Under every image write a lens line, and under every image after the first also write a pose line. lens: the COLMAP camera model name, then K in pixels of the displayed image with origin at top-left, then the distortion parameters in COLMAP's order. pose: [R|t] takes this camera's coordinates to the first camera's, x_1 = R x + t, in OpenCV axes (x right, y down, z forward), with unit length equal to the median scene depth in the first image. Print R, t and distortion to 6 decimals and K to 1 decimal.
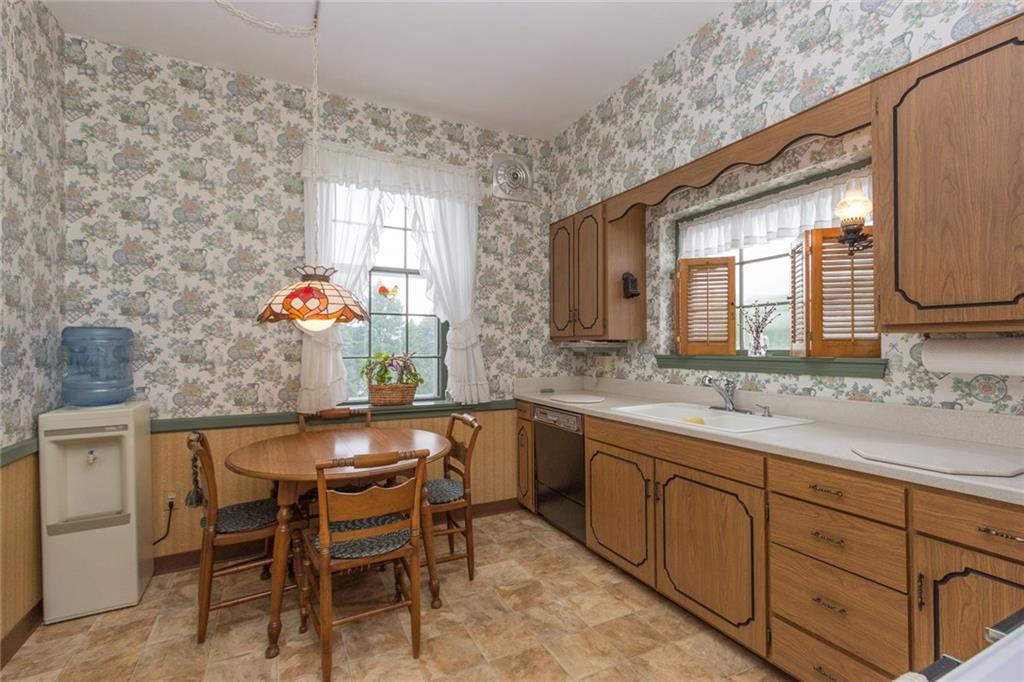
lens RADIAL K [[470.0, 0, 512.6], [0, 470.0, 341.3], [0, 0, 1]] dist [0.014536, -0.000038]
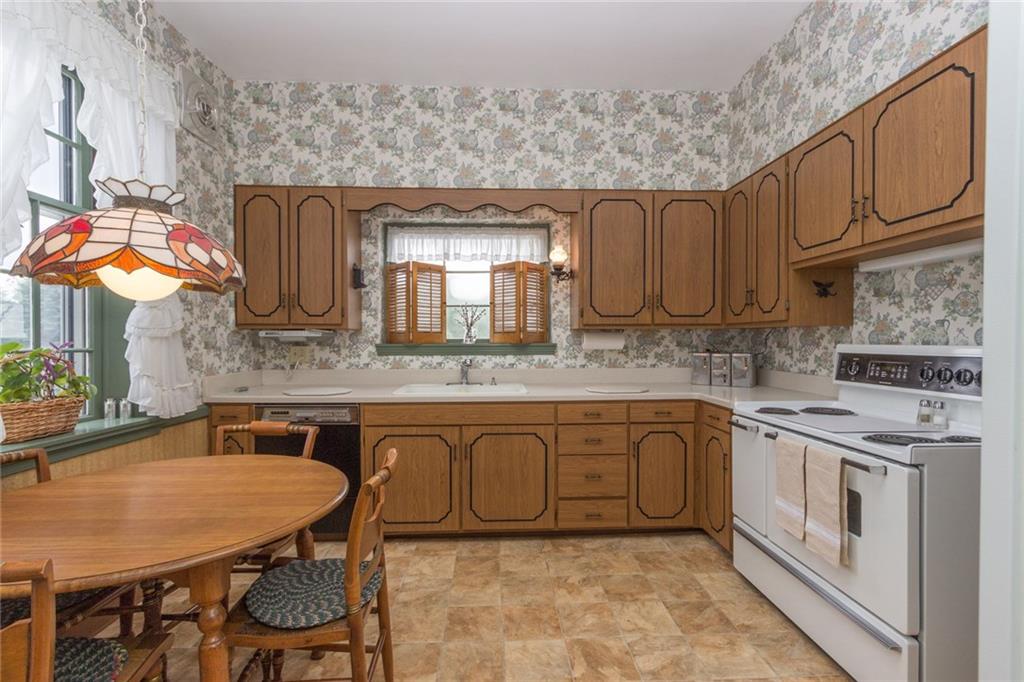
lens RADIAL K [[470.0, 0, 509.3], [0, 470.0, 341.2], [0, 0, 1]] dist [0.014536, -0.000038]
pose [[0.413045, 0.000403, 0.910711, -0.649925], [-0.010135, 0.999940, 0.004154, 0.017804], [-0.910654, -0.010946, 0.413024, 0.321452]]
